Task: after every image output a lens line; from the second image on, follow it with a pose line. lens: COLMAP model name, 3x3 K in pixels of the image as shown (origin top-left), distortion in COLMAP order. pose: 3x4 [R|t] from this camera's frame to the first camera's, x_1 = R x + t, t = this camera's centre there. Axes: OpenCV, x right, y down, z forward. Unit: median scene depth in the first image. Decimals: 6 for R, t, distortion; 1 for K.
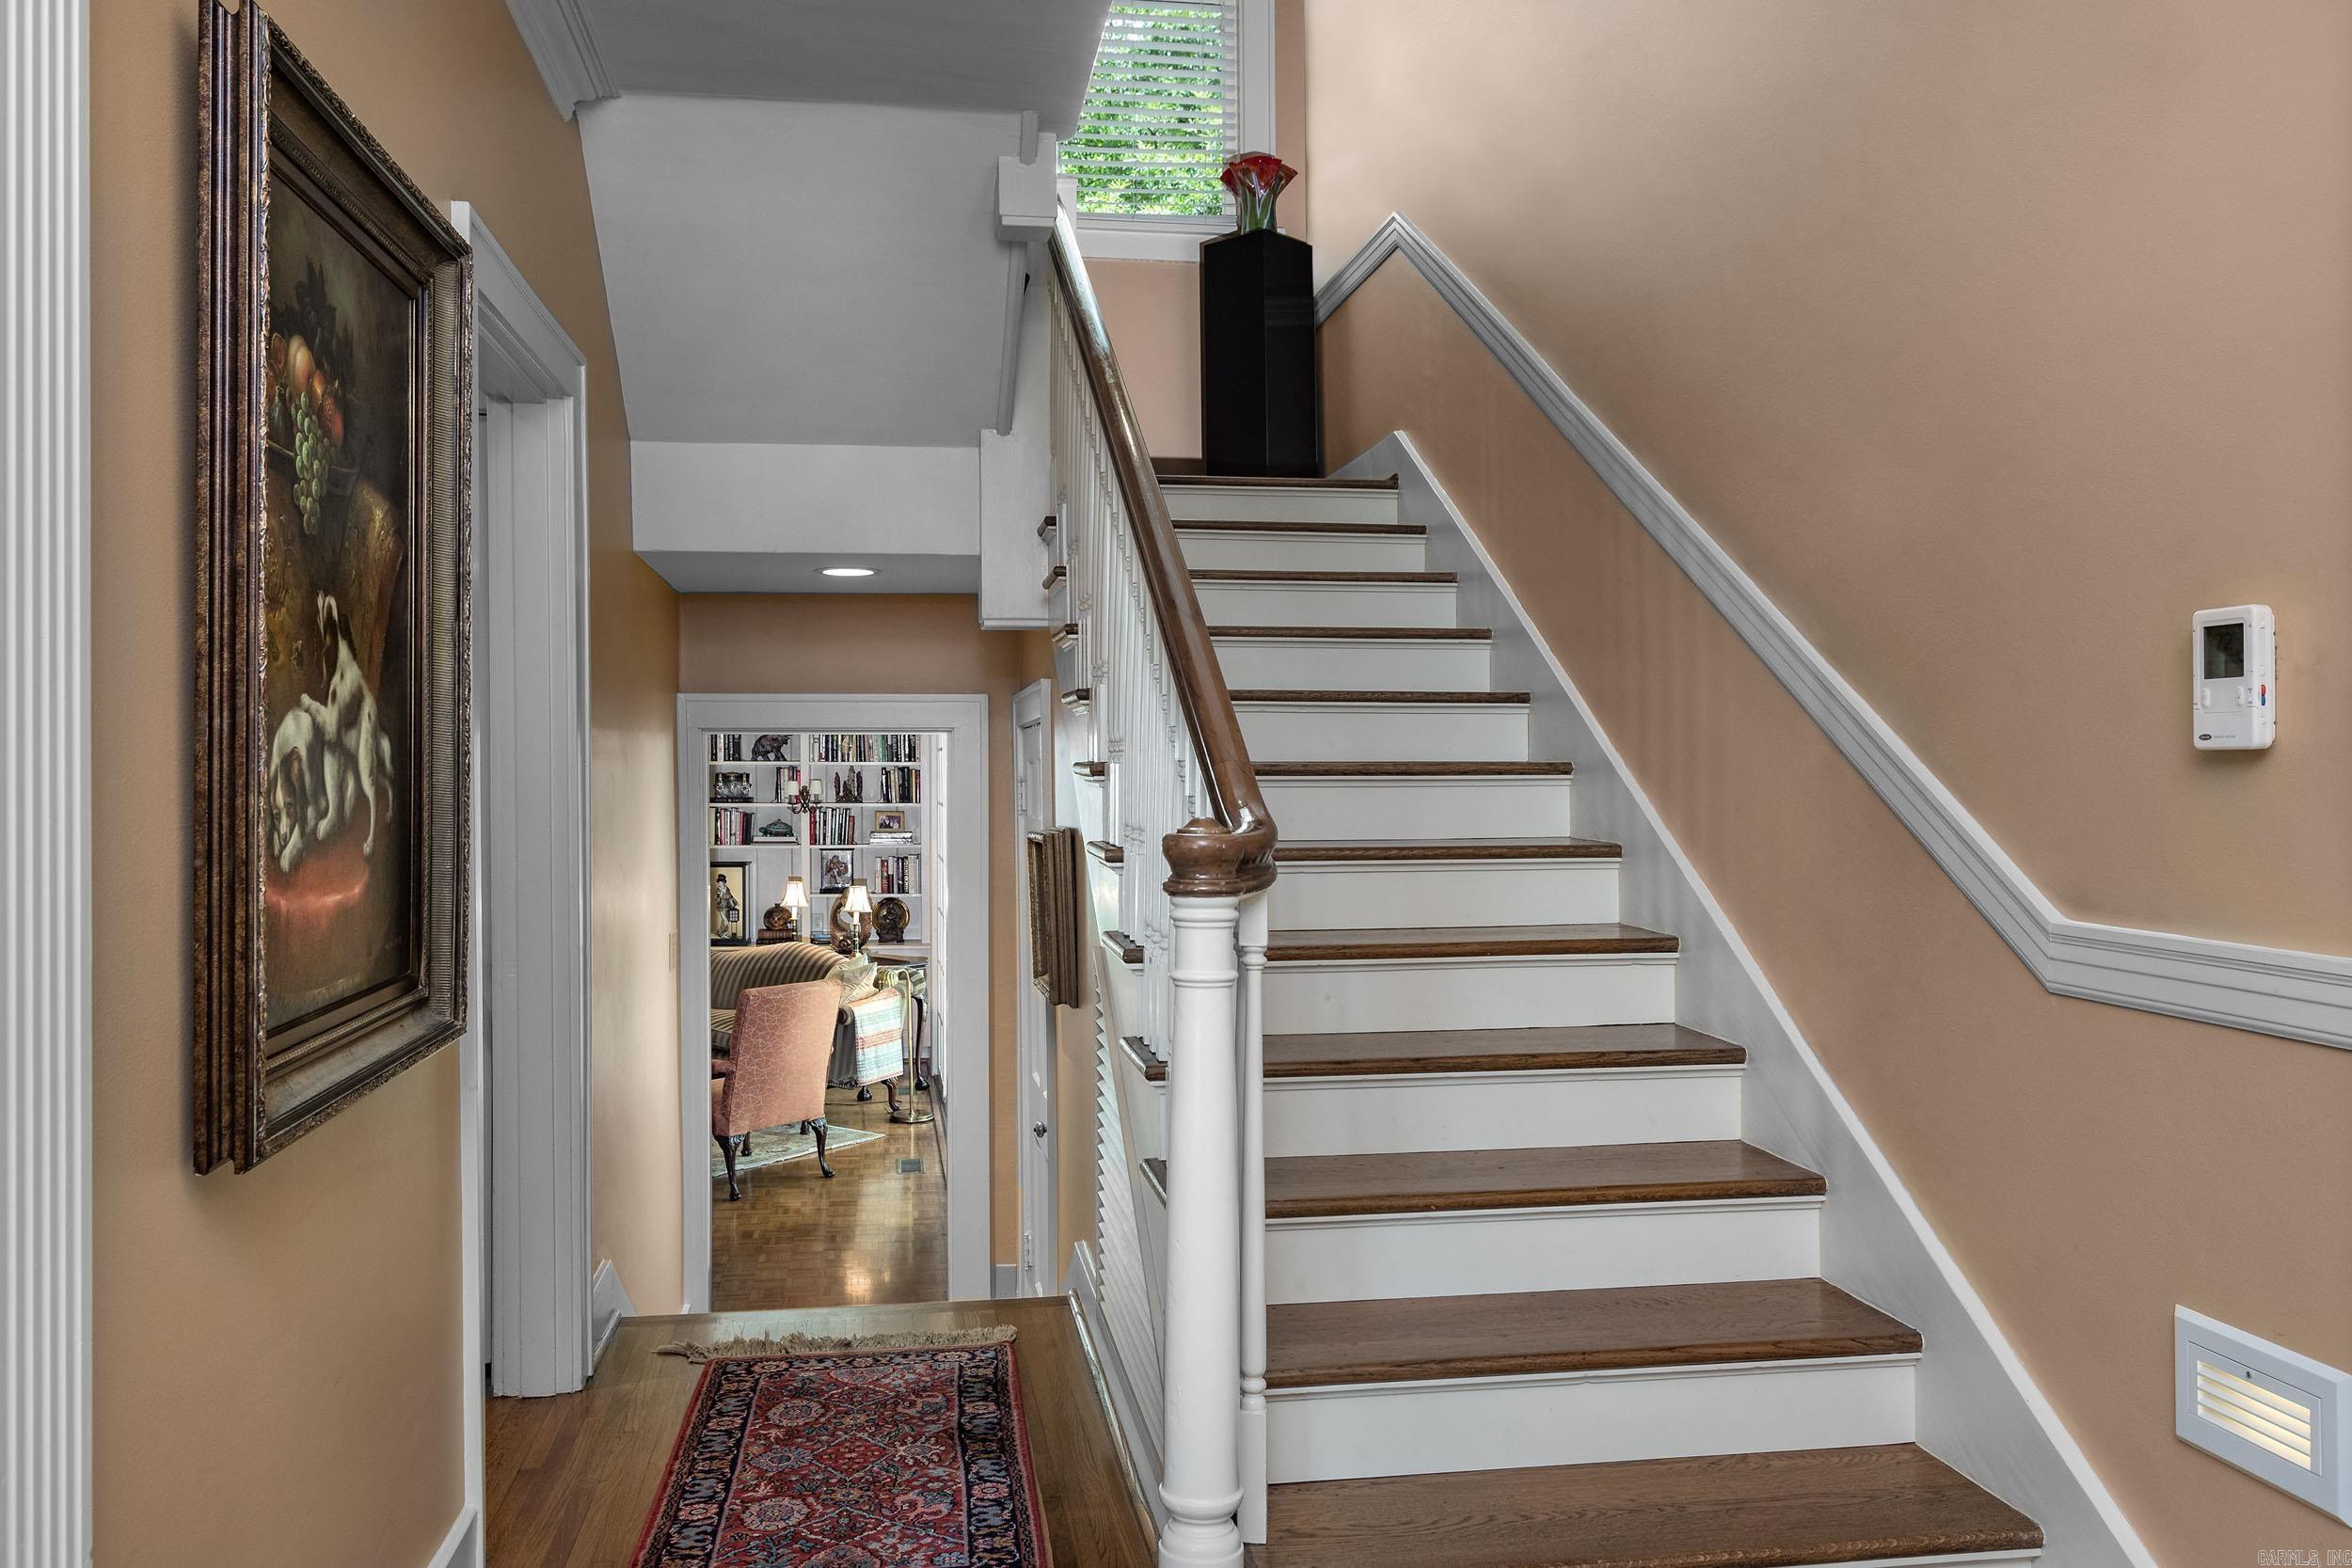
lens RADIAL K [[1769.2, 0, 1151.7], [0, 1769.2, 763.4], [0, 0, 1]] dist [0.002947, -0.012474]
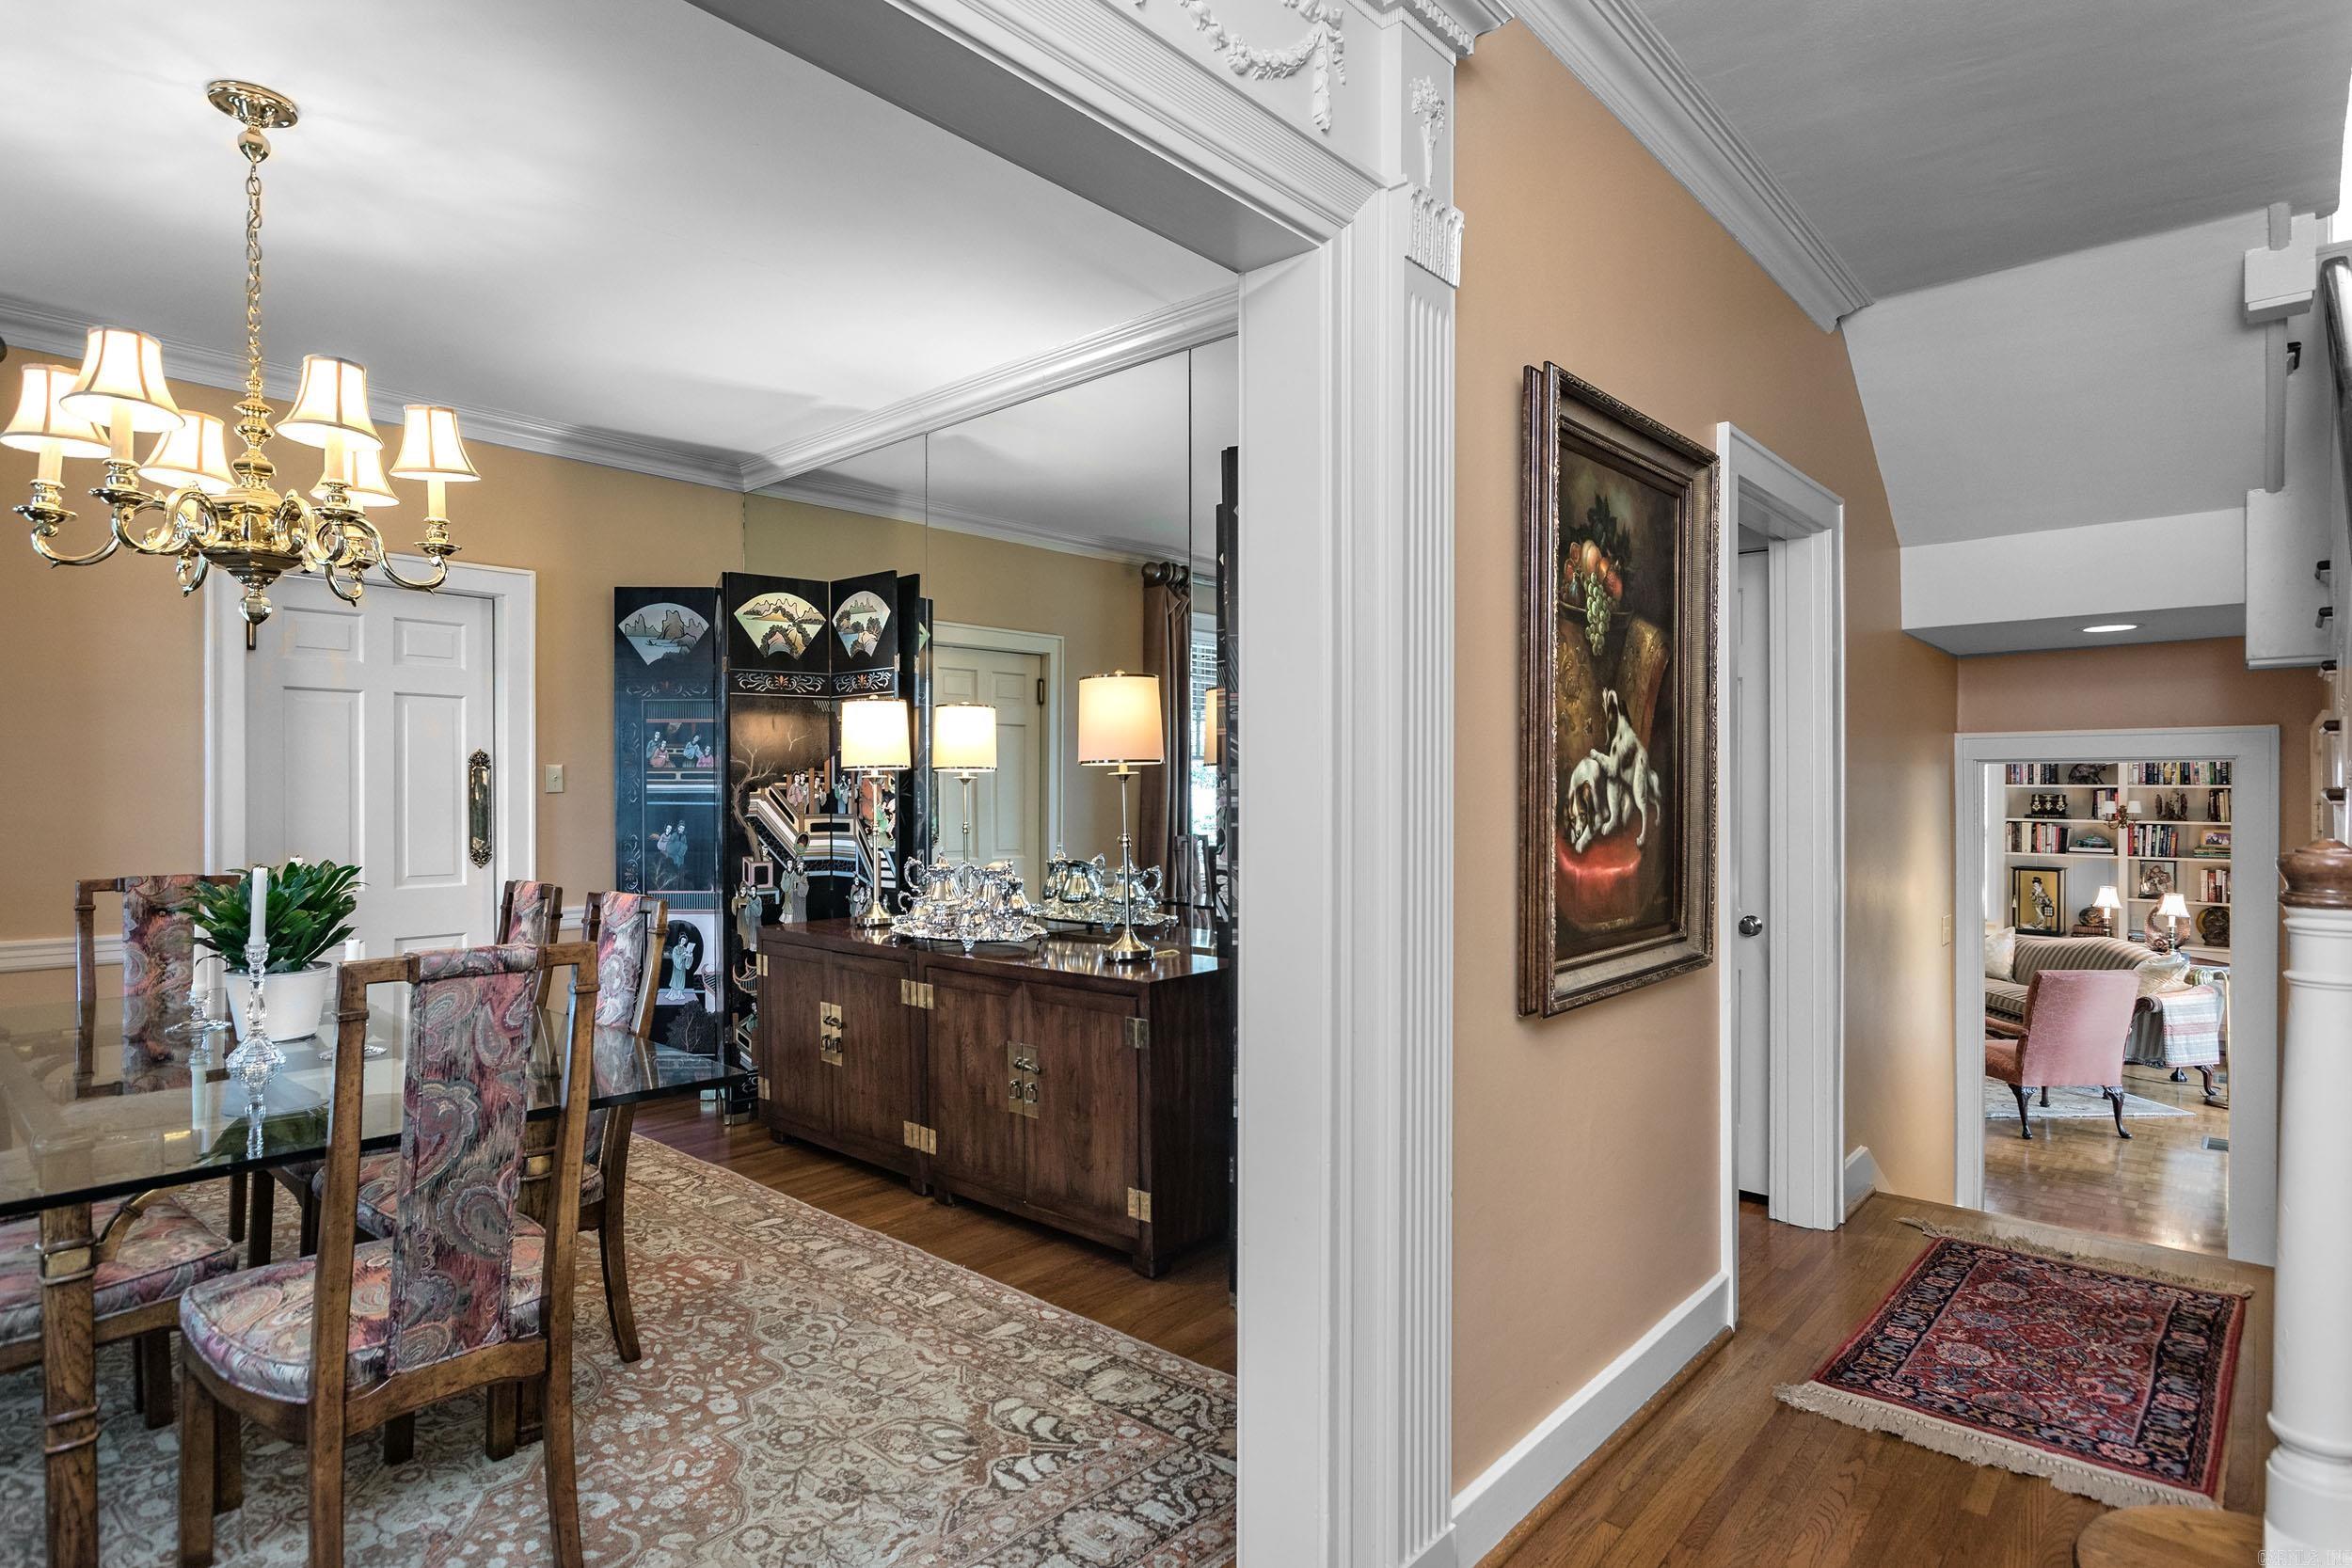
lens RADIAL K [[1282.2, 0, 1178.7], [0, 1282.2, 785.0], [0, 0, 1]] dist [0.005545, 0.005200]
pose [[0.644426, -0.000354, -0.764667, 0.137354], [0.000592, 1.000000, 0.000036, -0.003207], [0.764667, -0.000476, 0.644426, -0.068925]]
